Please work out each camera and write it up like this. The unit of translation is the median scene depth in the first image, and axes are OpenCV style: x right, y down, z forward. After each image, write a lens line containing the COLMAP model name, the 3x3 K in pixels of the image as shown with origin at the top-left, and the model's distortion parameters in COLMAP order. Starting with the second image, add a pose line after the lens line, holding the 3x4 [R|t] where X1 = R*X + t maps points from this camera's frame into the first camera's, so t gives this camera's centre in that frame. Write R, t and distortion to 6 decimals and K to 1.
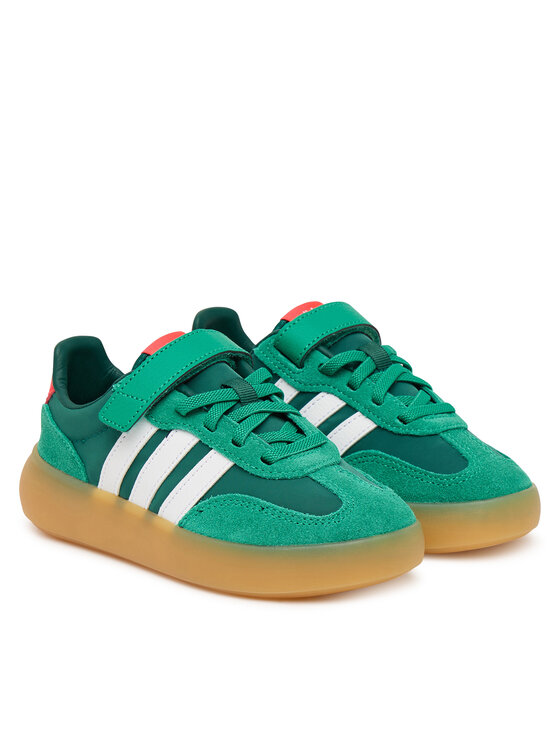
lens RADIAL K [[2194.8, 0, 280.0], [0, 2194.8, 373.0], [0, 0, 1]] dist [-0.033685, -0.087123]
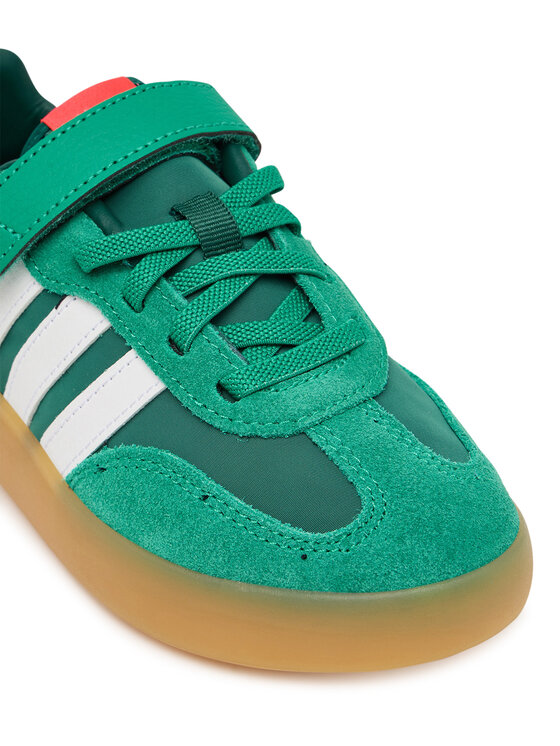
lens RADIAL K [[1994.1, 0, 280.0], [0, 1994.1, 373.0], [0, 0, 1]] dist [-0.061750, 0.122104]
pose [[0.986987, 0.086170, -0.135761, 0.066025], [-0.047012, 0.962035, 0.268847, -0.085460], [0.153774, -0.258966, 0.953567, 0.559855]]
